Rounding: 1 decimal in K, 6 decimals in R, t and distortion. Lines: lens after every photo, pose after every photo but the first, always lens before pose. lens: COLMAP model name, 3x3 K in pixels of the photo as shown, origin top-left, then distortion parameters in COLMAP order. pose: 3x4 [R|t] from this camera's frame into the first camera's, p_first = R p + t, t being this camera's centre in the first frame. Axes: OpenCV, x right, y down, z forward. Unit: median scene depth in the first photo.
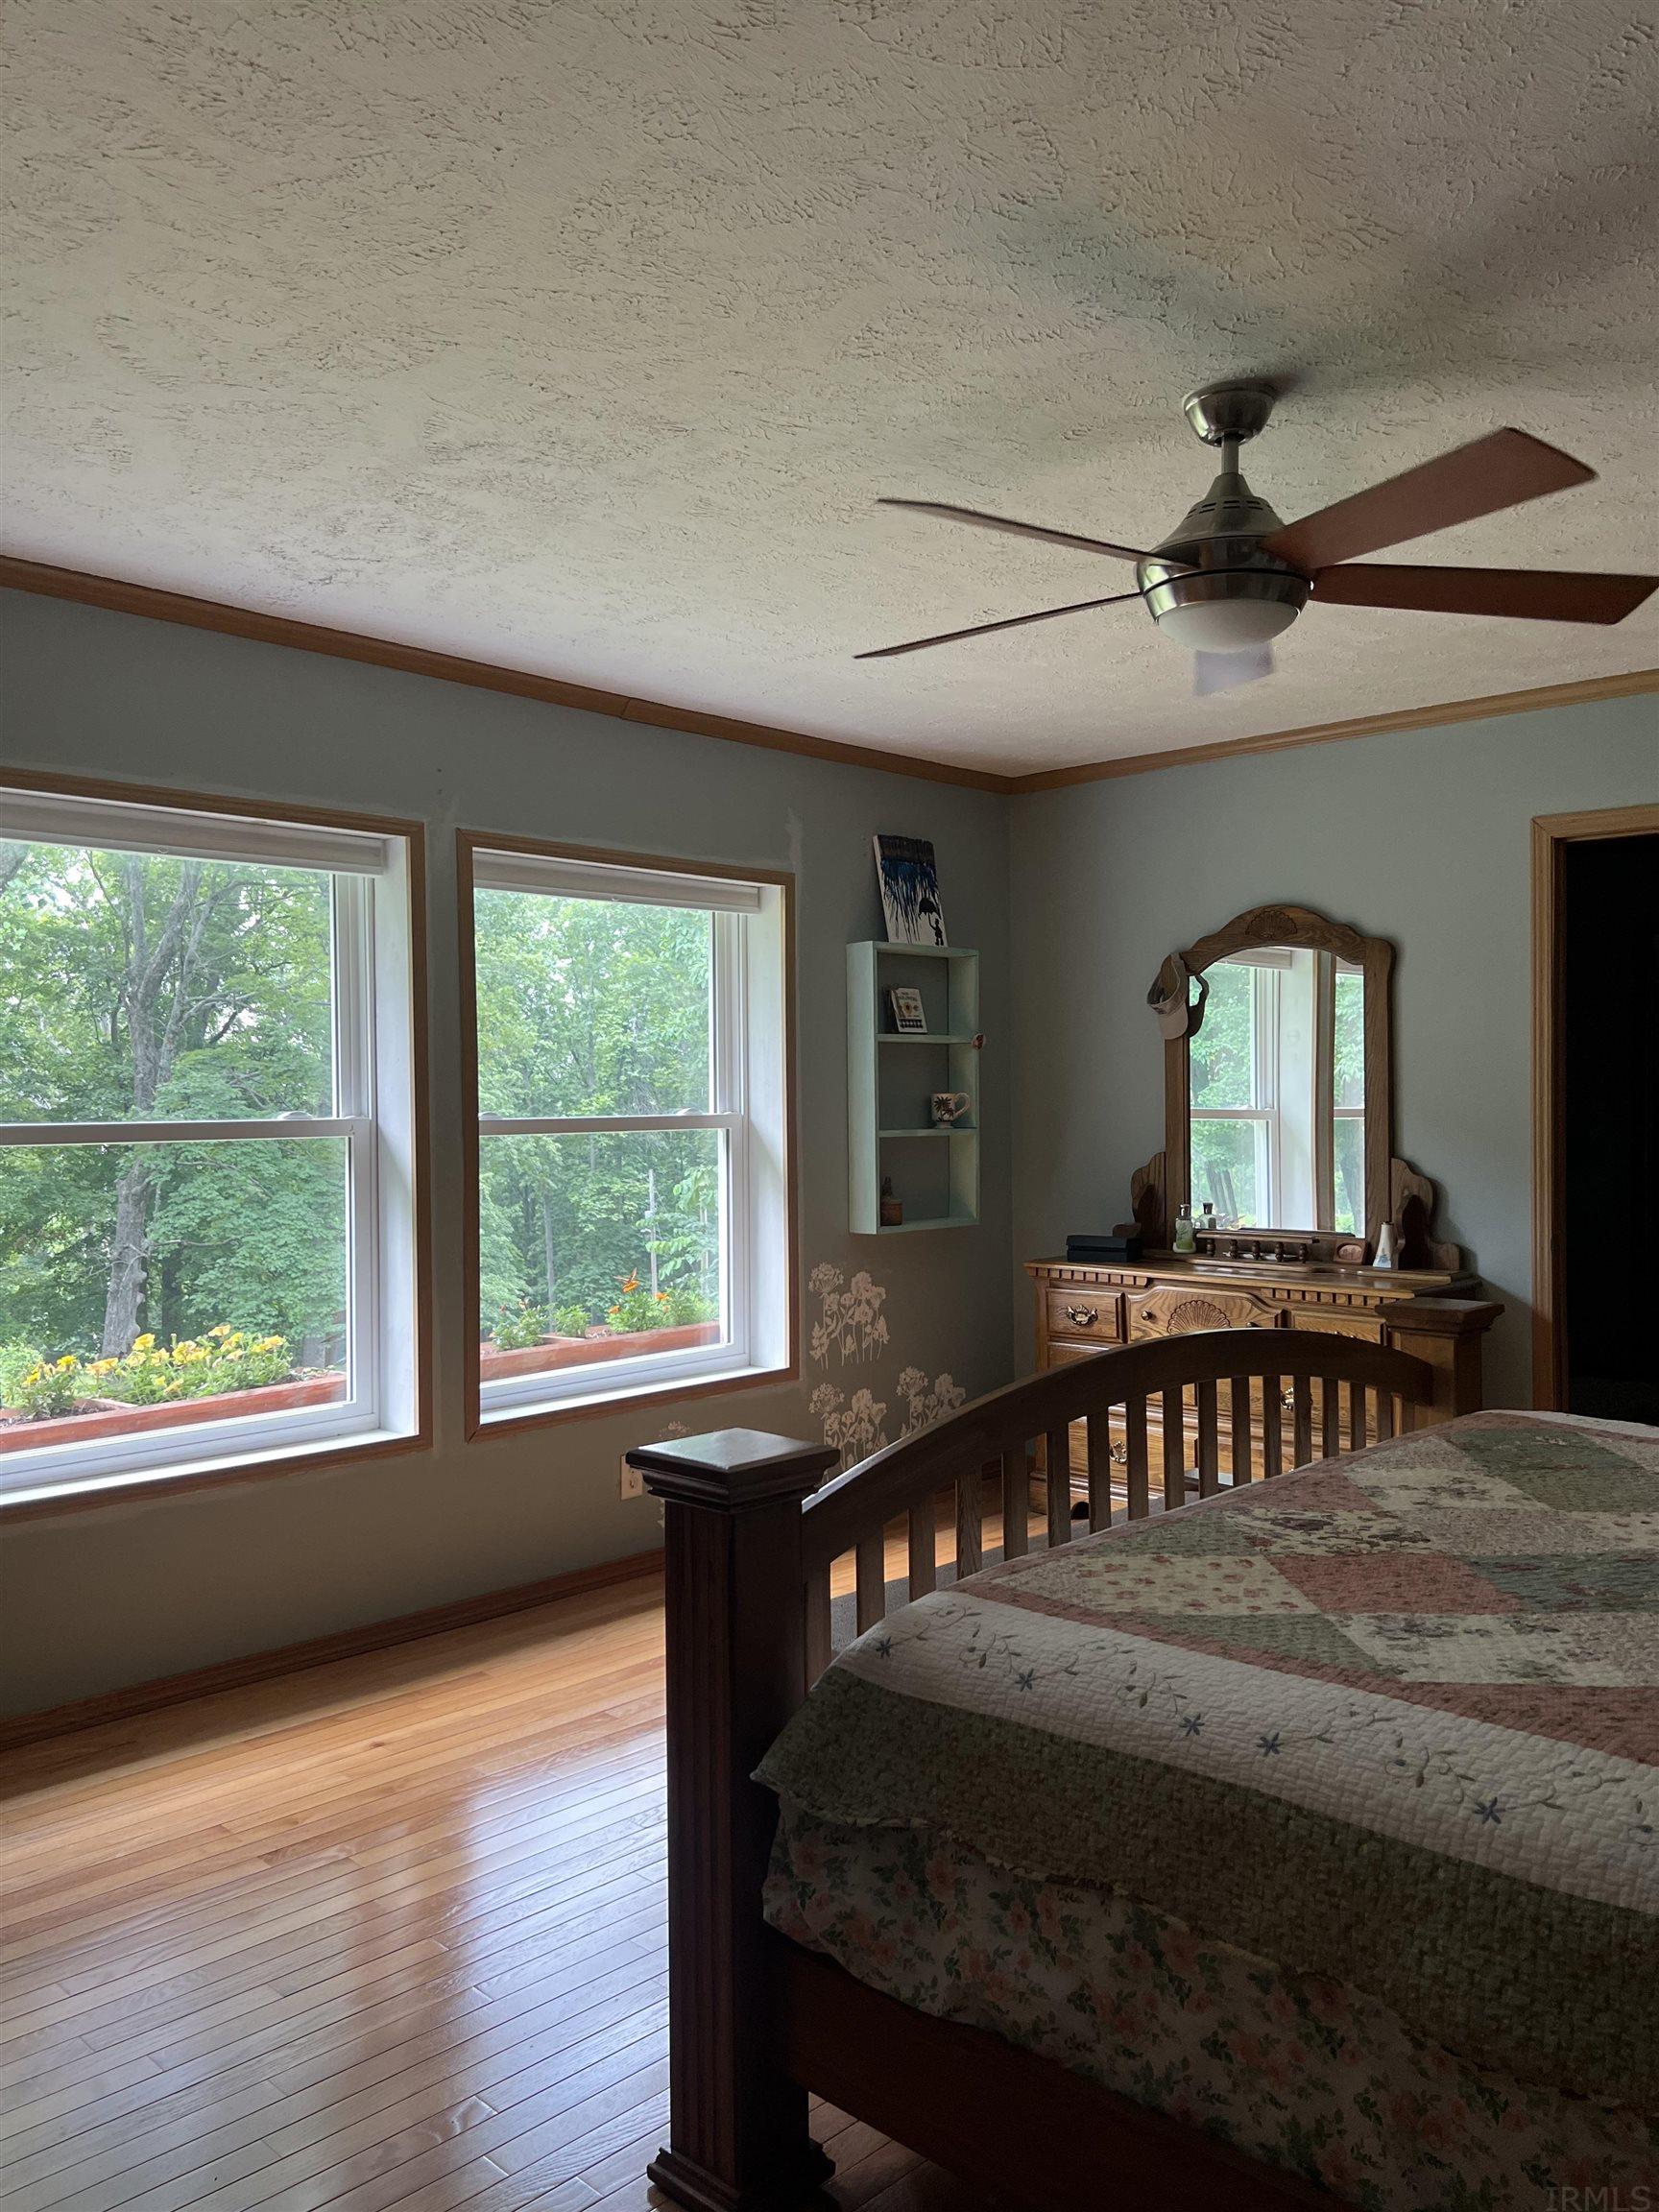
lens RADIAL K [[1675.8, 0, 816.2], [0, 1675.8, 1098.6], [0, 0, 1]] dist [0.065840, -0.013401]
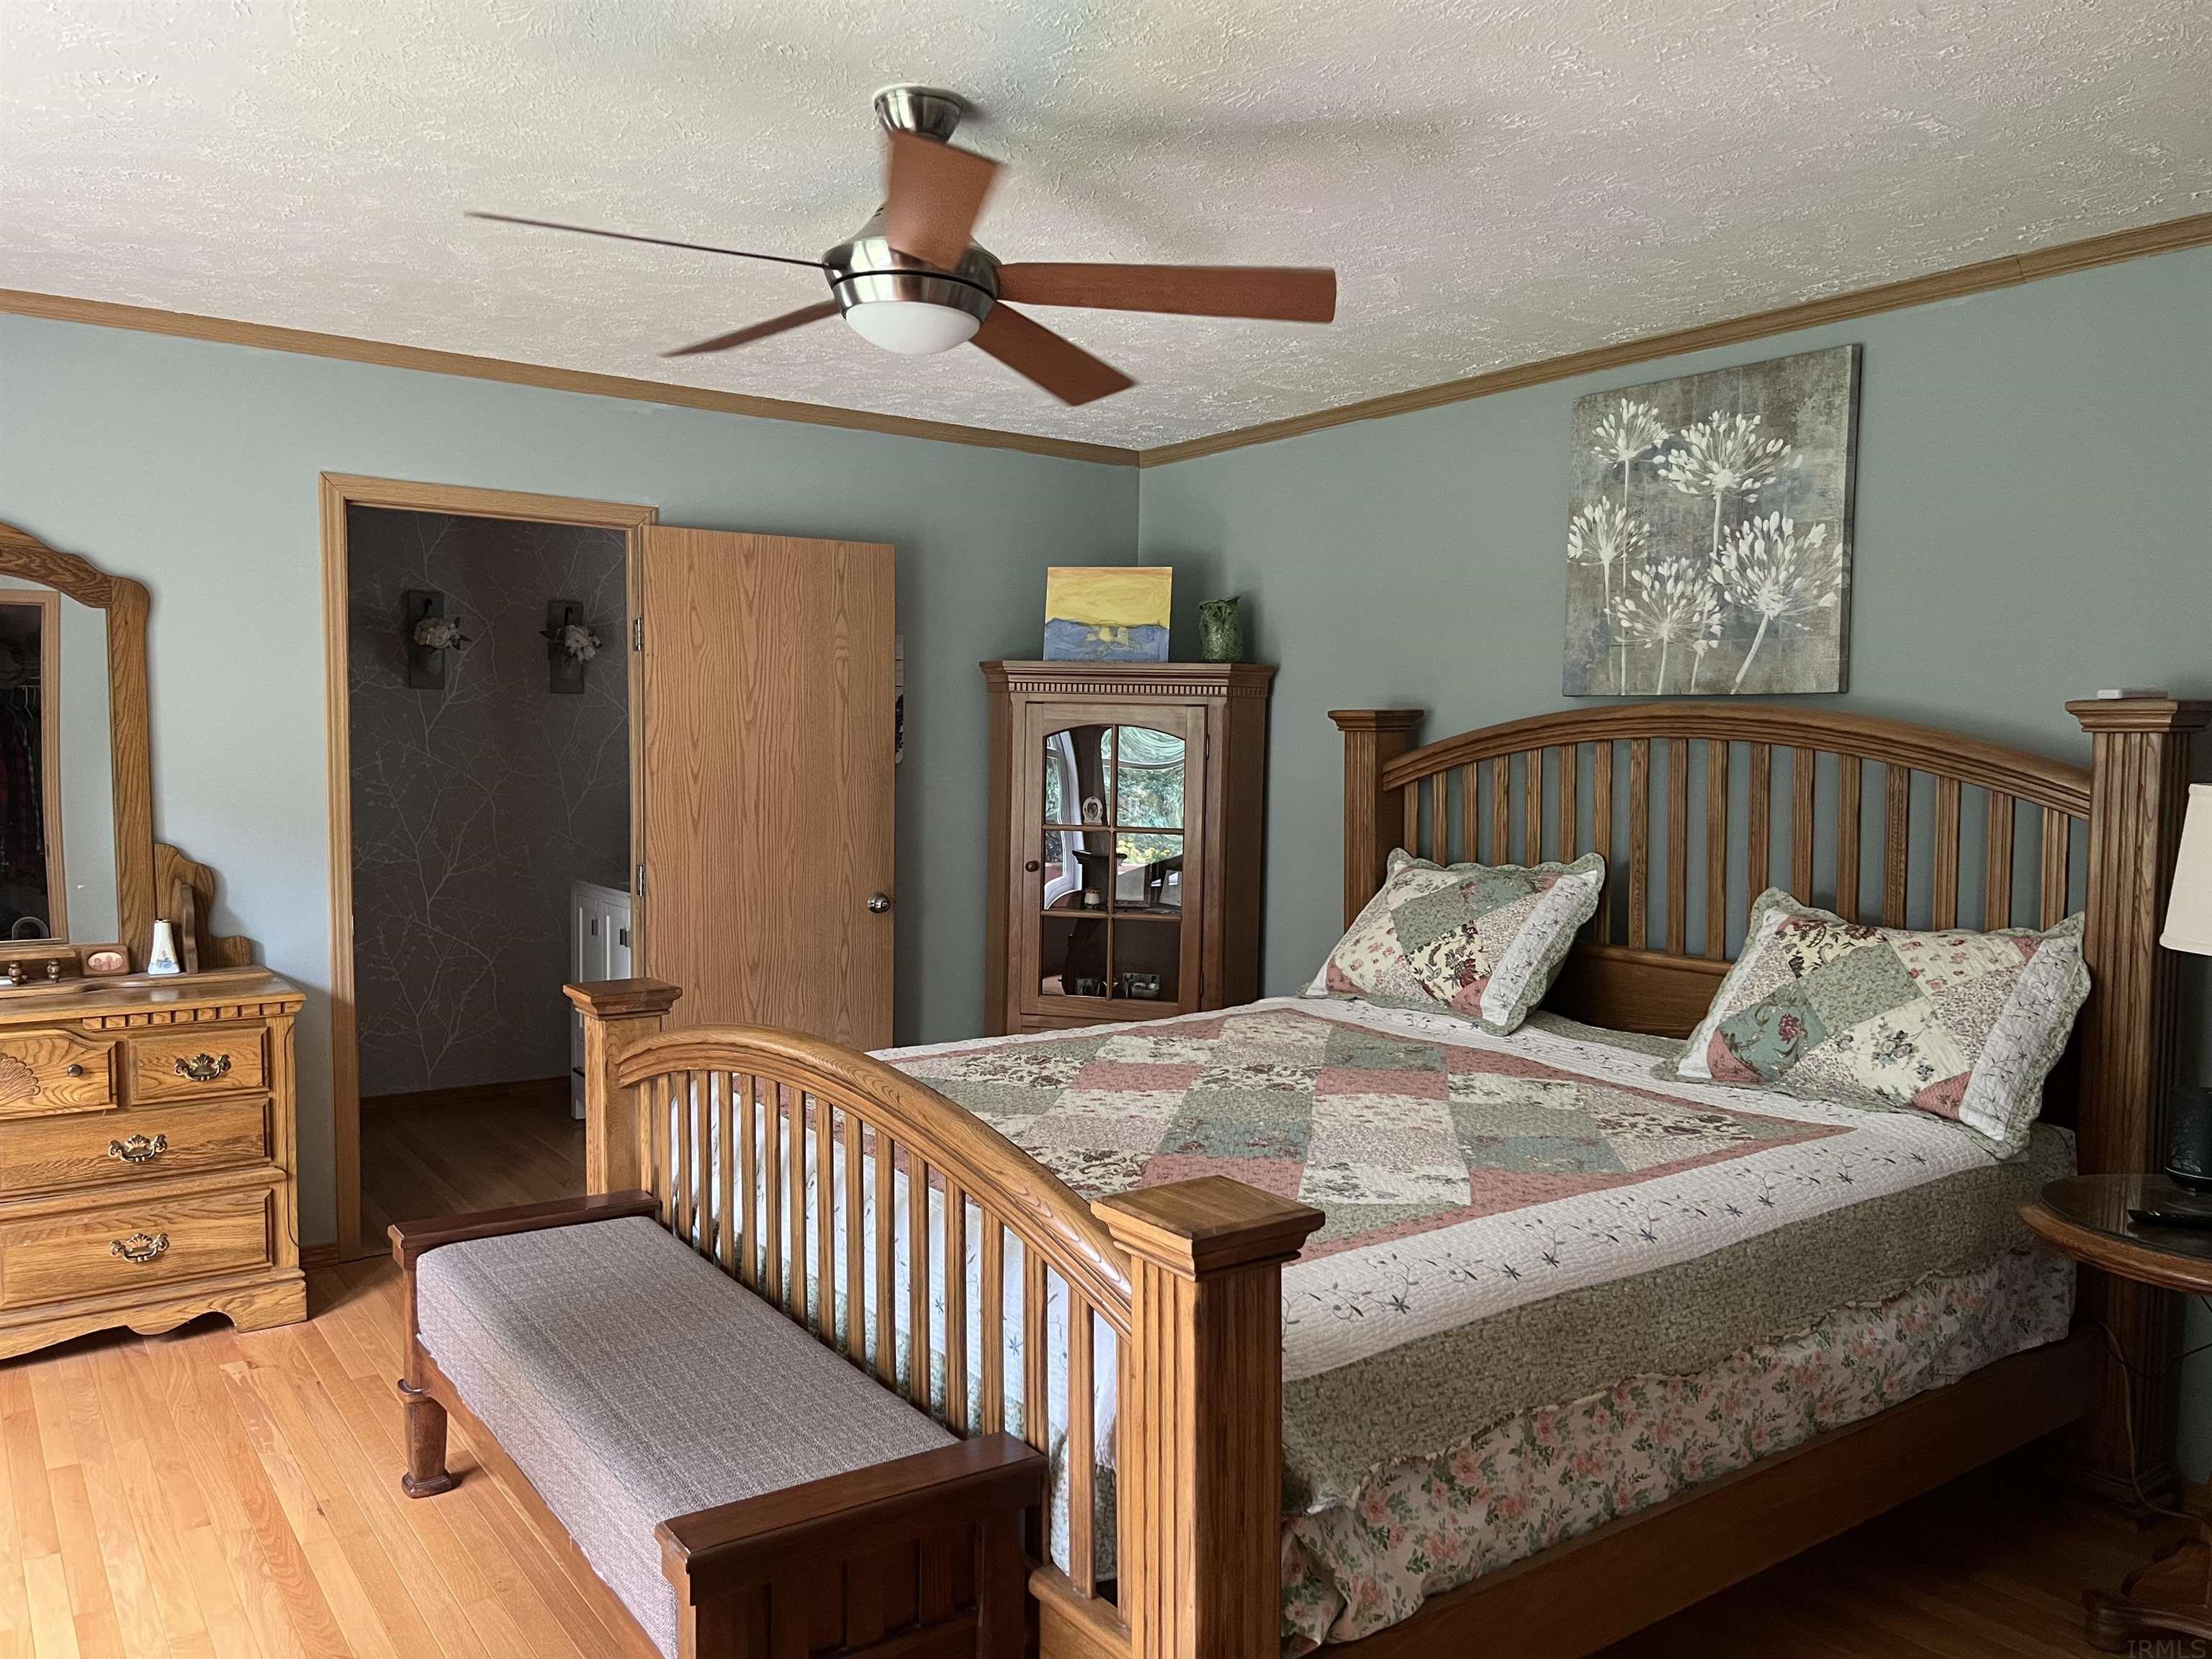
lens RADIAL K [[1675.8, 0, 1091.3], [0, 1675.8, 836.6], [0, 0, 1]] dist [0.065840, -0.013401]
pose [[0.186093, -0.045227, 0.981491, -0.983407], [-0.009921, 0.998803, 0.047906, -0.032914], [-0.982482, -0.018652, 0.185422, 0.932242]]
